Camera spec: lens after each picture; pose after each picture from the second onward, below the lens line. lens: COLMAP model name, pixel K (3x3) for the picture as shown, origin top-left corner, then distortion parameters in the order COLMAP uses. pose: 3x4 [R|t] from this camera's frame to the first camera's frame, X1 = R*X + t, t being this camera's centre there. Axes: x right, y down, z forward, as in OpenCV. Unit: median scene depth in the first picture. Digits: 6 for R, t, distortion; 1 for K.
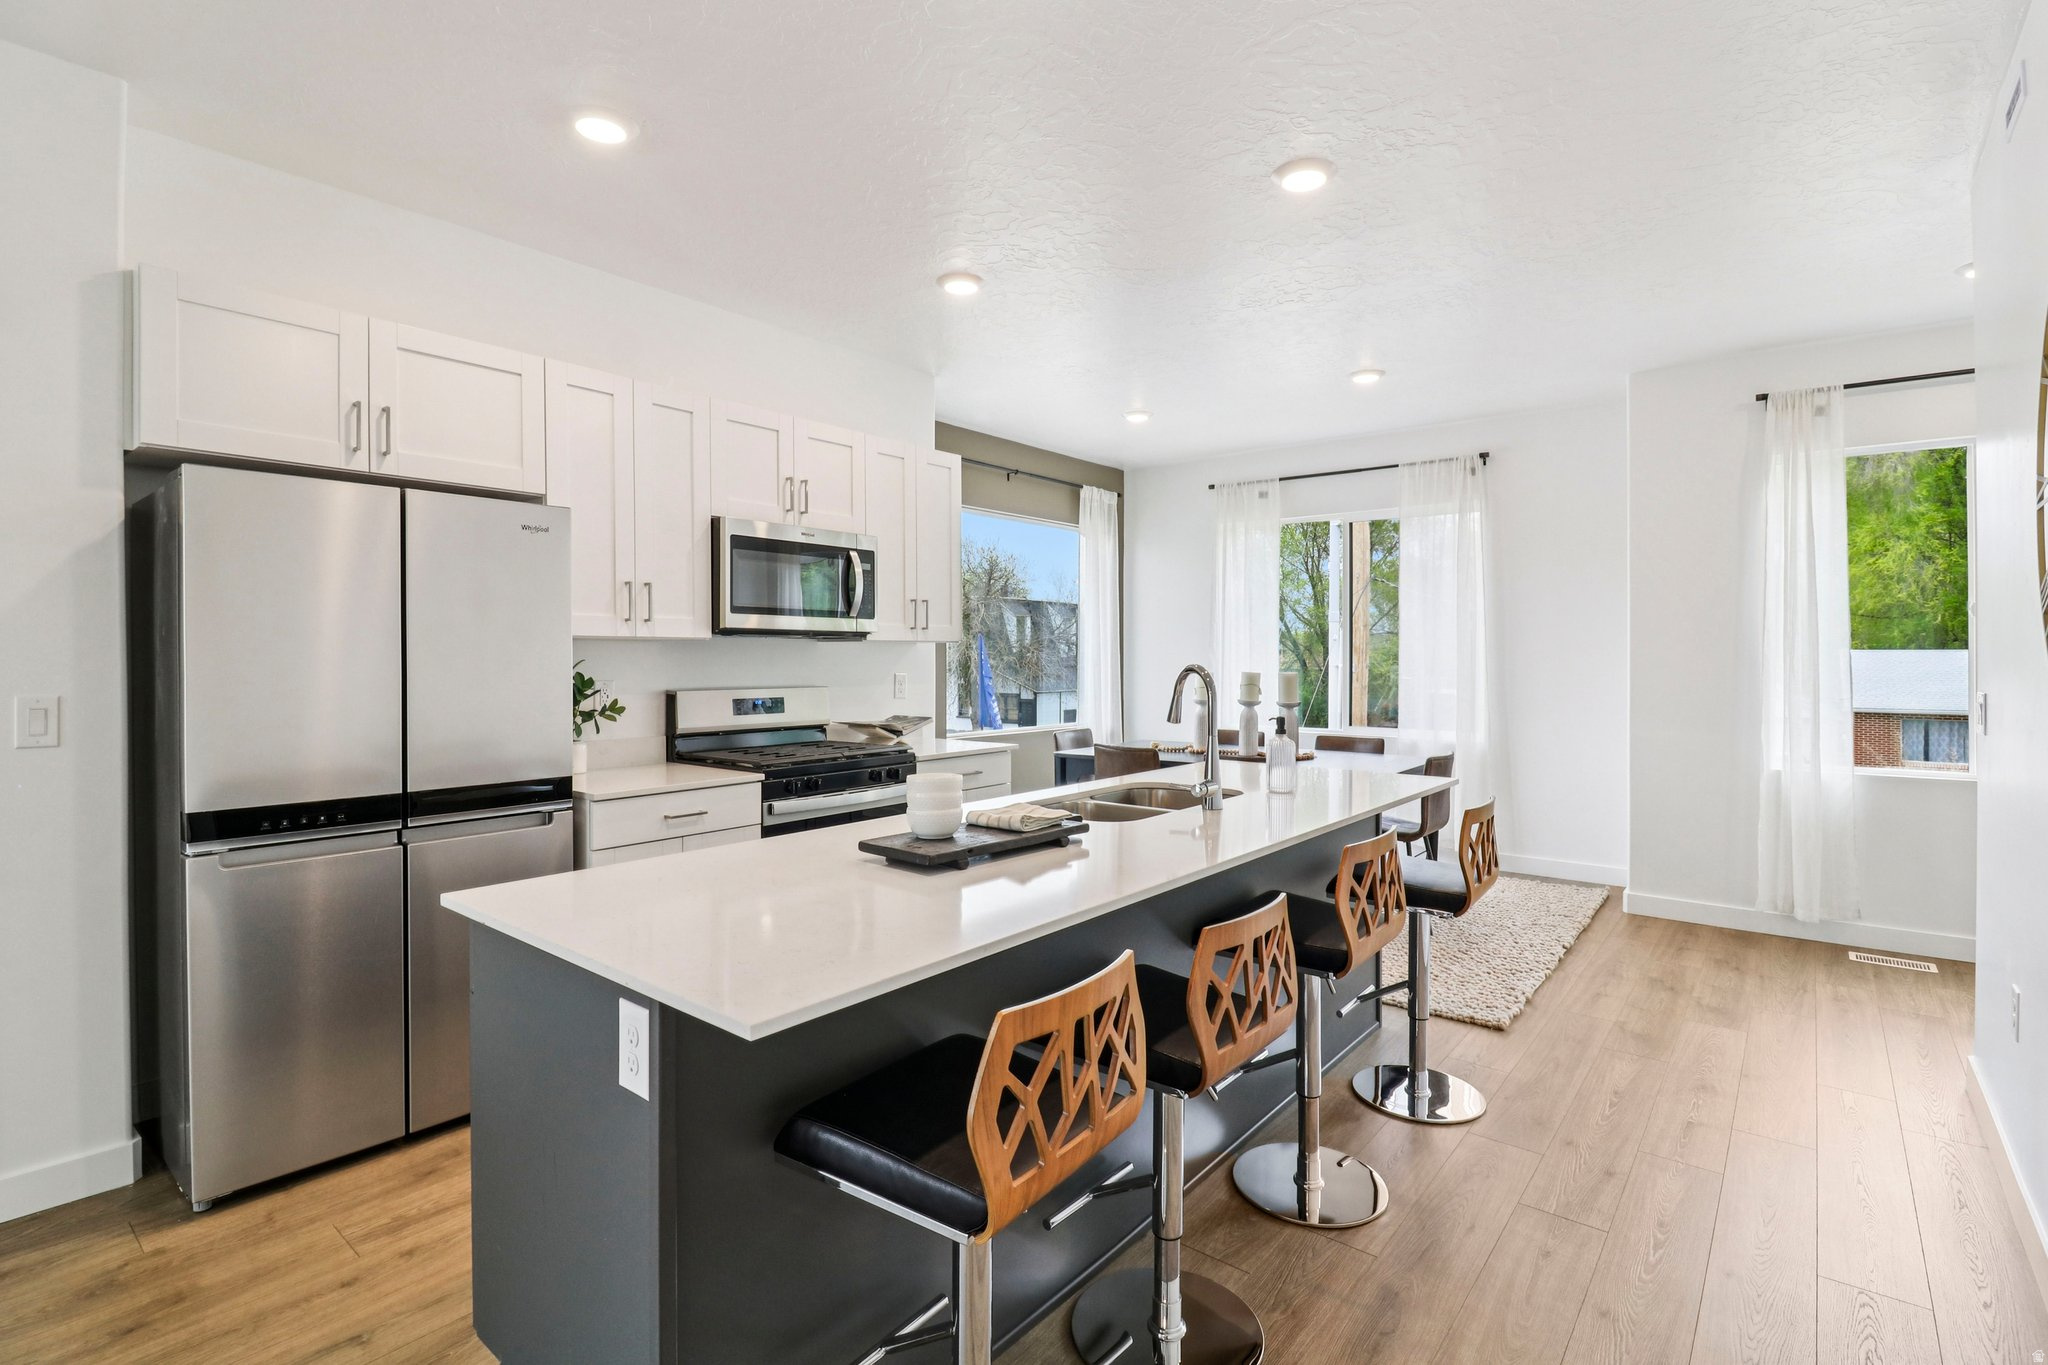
lens RADIAL K [[966.2, 0, 1026.9], [0, 966.2, 645.0], [0, 0, 1]] dist [-0.008560, -0.005769]
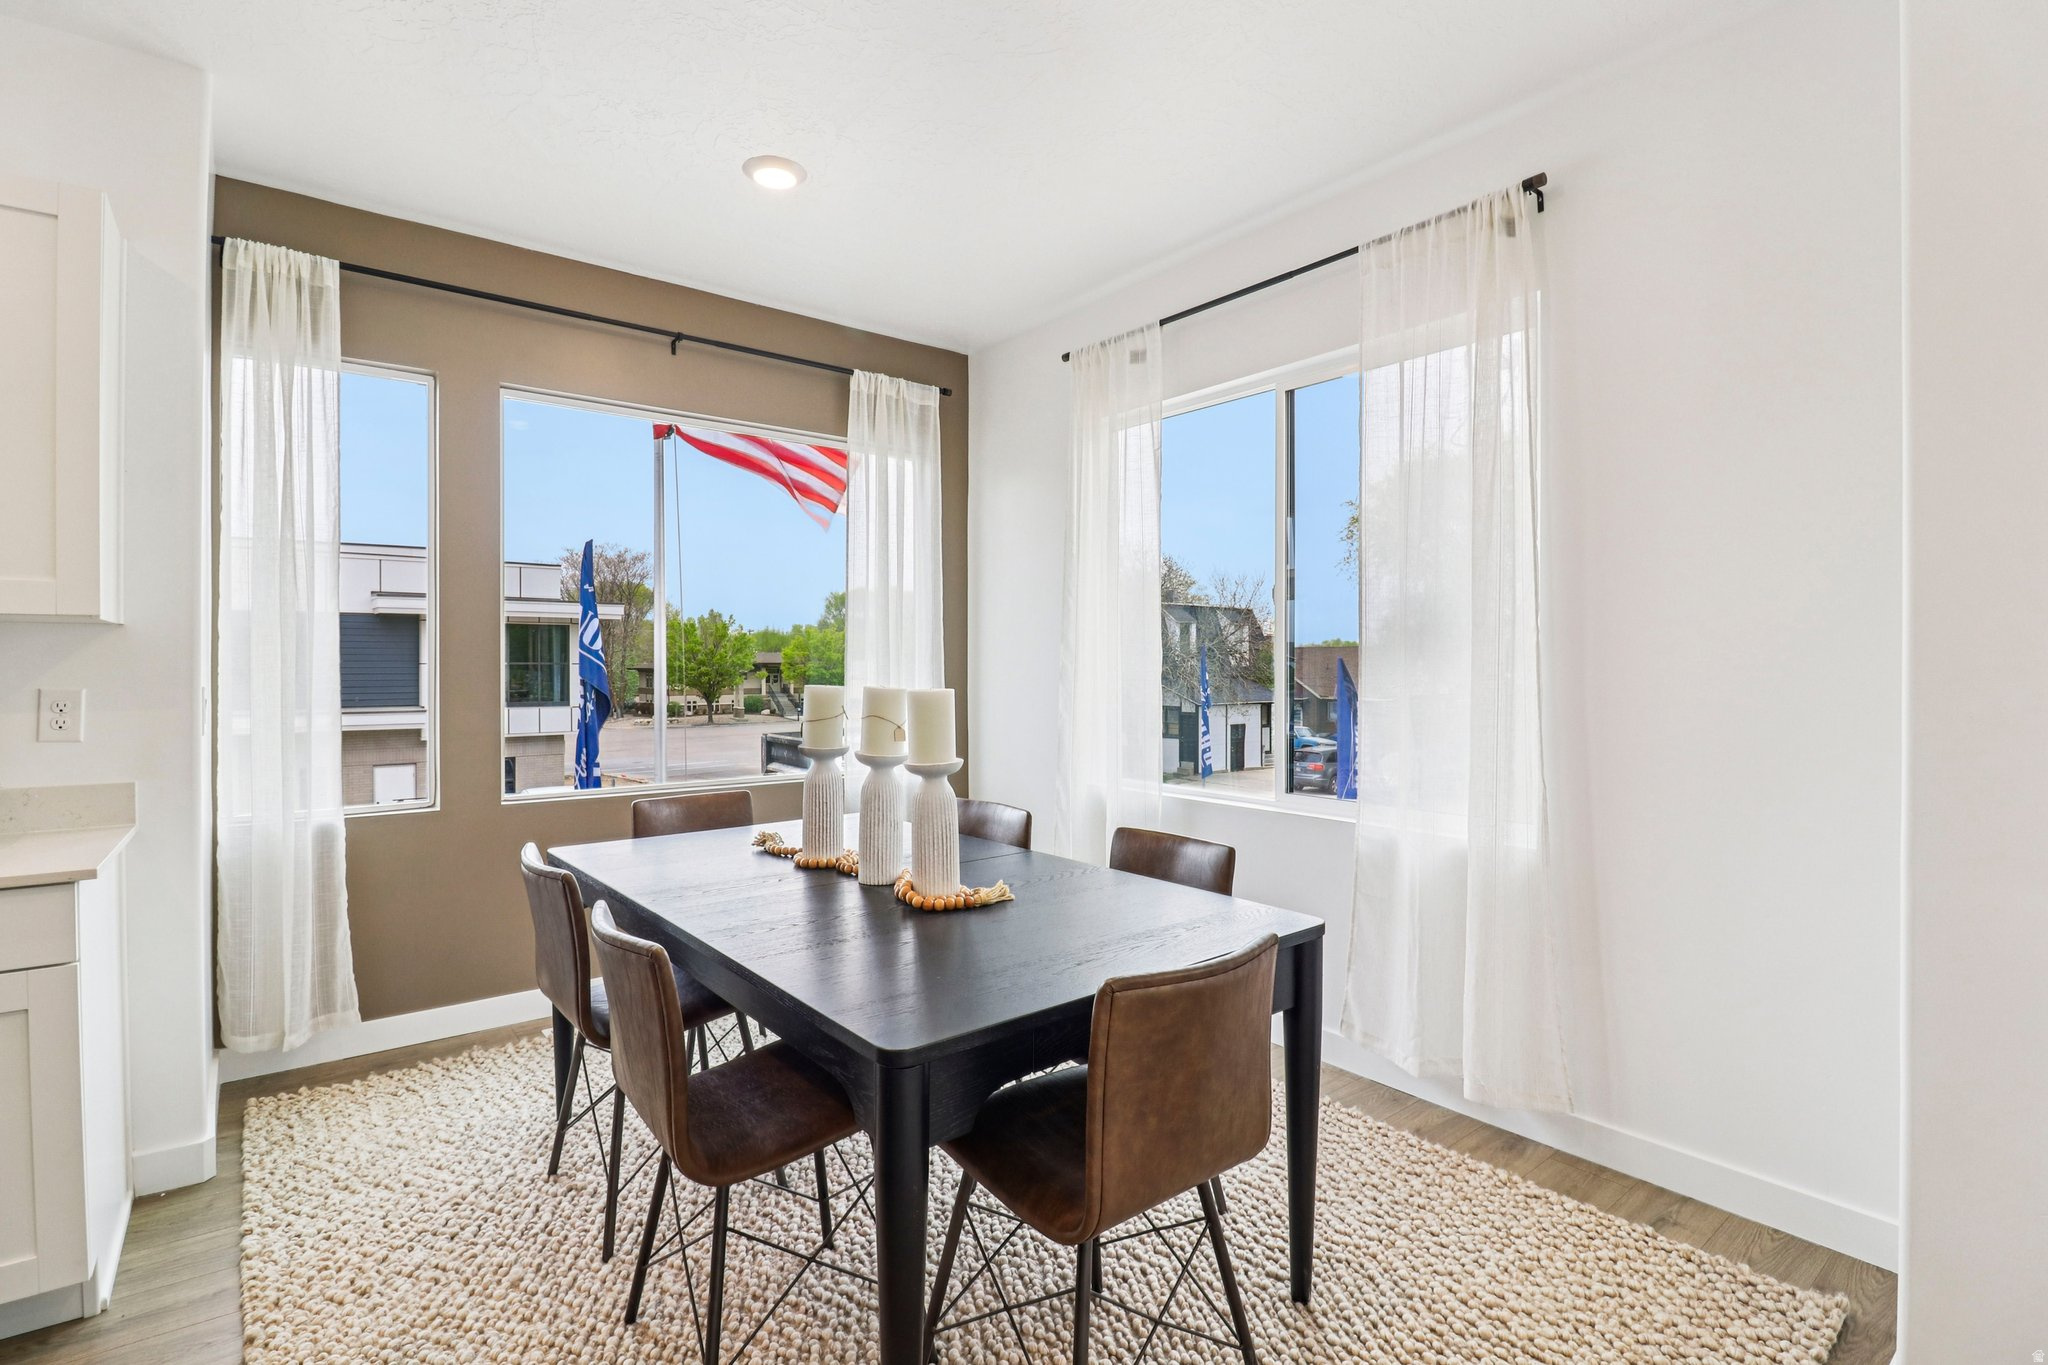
lens RADIAL K [[966.2, 0, 1017.6], [0, 966.2, 669.5], [0, 0, 1]] dist [-0.008560, -0.005769]
pose [[0.976957, -0.000374, -0.213437, 0.484023], [0.003422, 0.999897, 0.013912, 0.018650], [0.213410, -0.014321, 0.976858, 0.750575]]
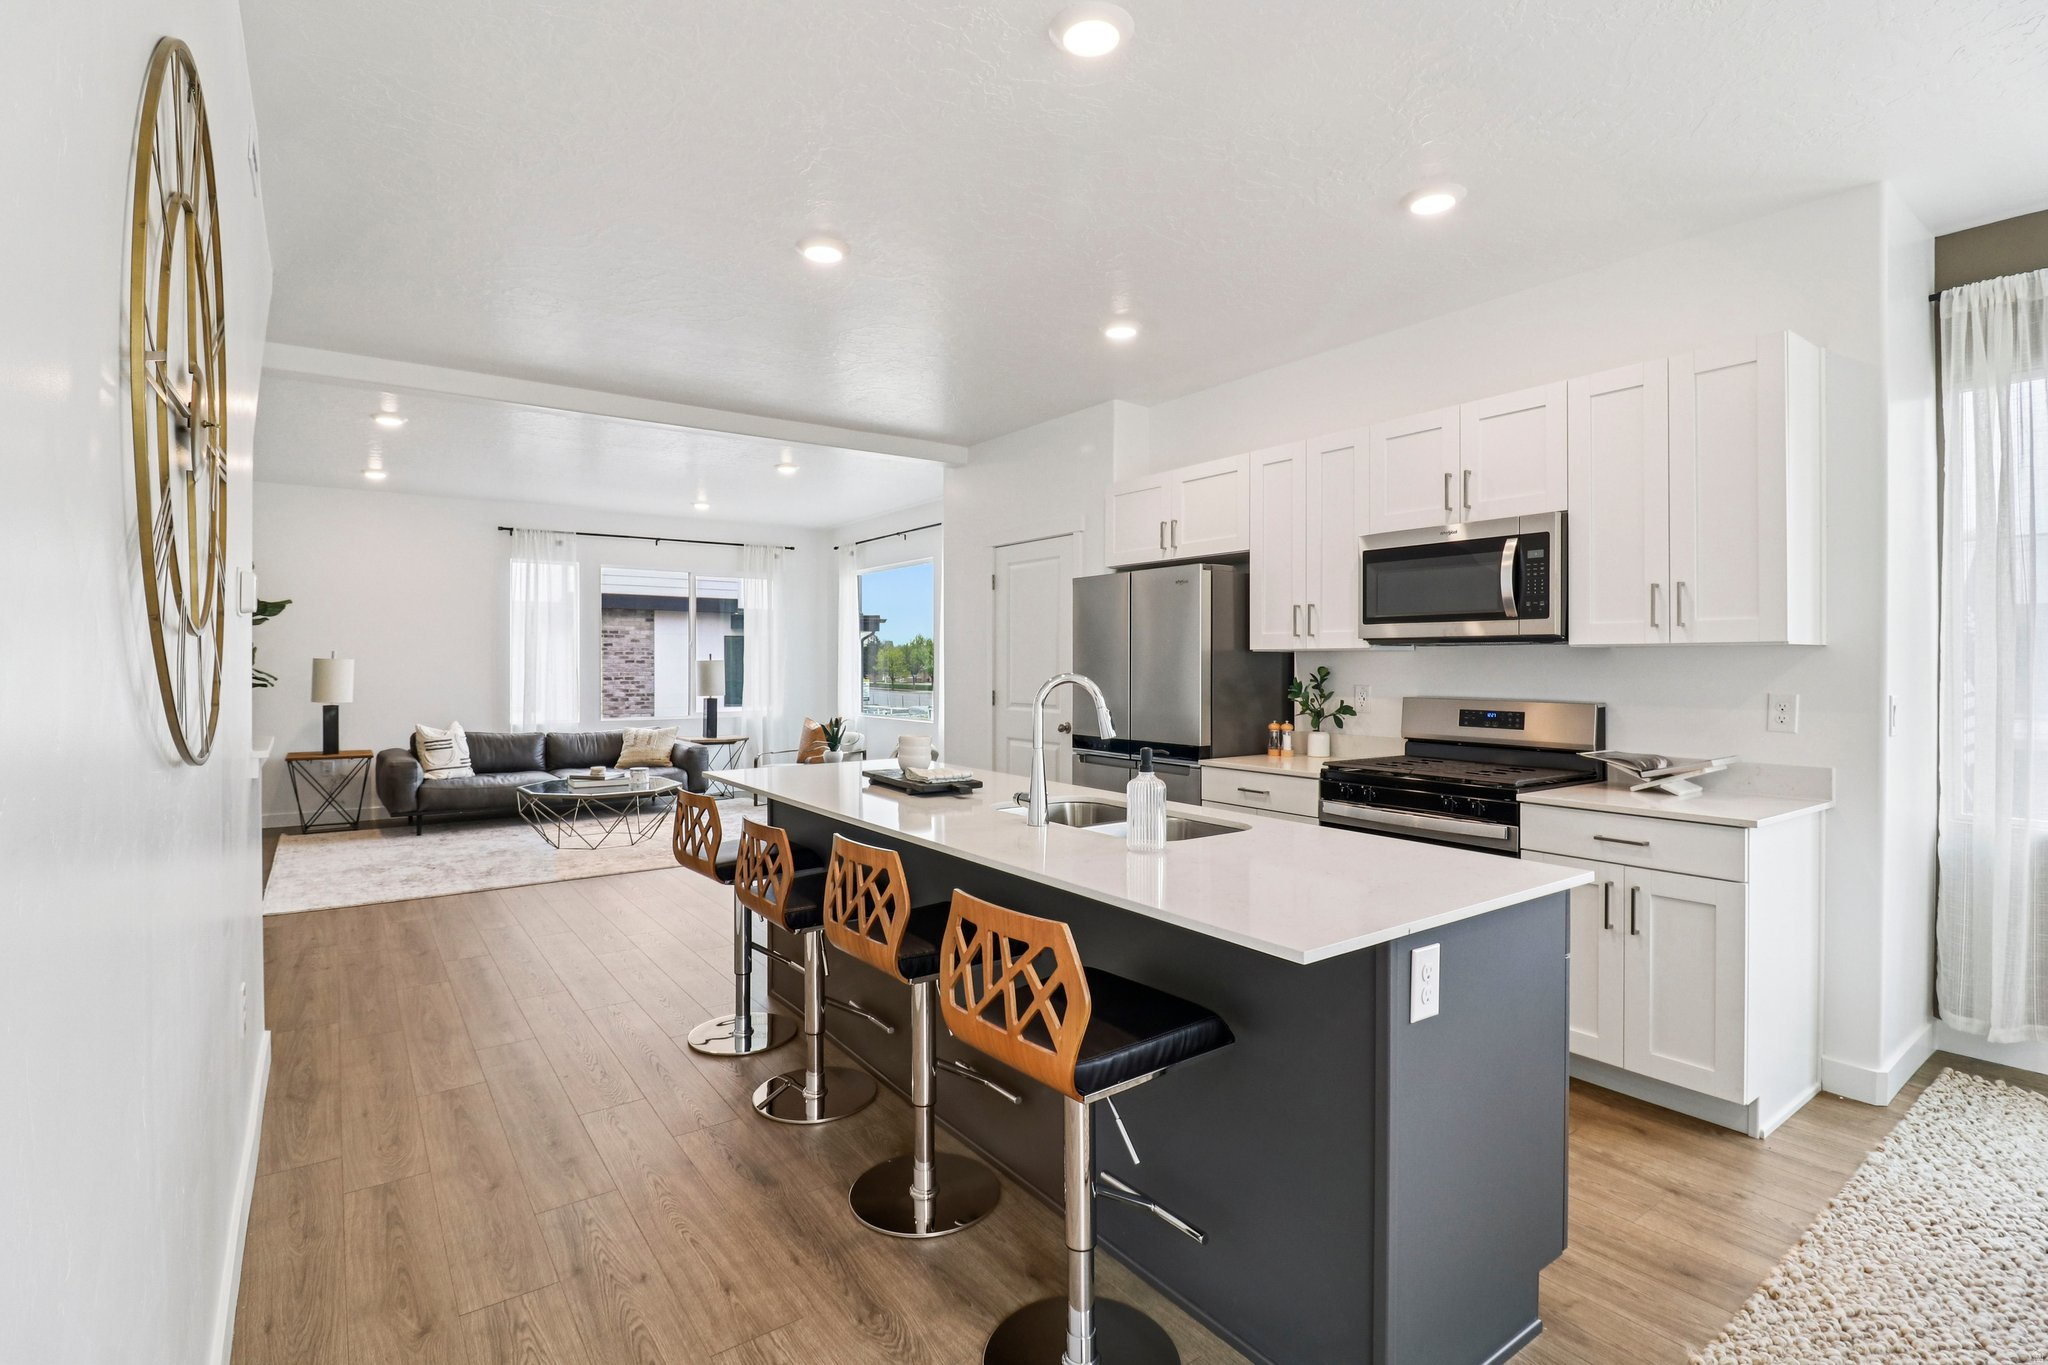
lens RADIAL K [[966.2, 0, 1015.1], [0, 966.2, 658.2], [0, 0, 1]] dist [-0.008560, -0.005769]
pose [[-0.252949, -0.002350, -0.967477, 0.735105], [0.009658, 0.999941, -0.004954, 0.004406], [0.967432, -0.010597, -0.252911, 0.777456]]
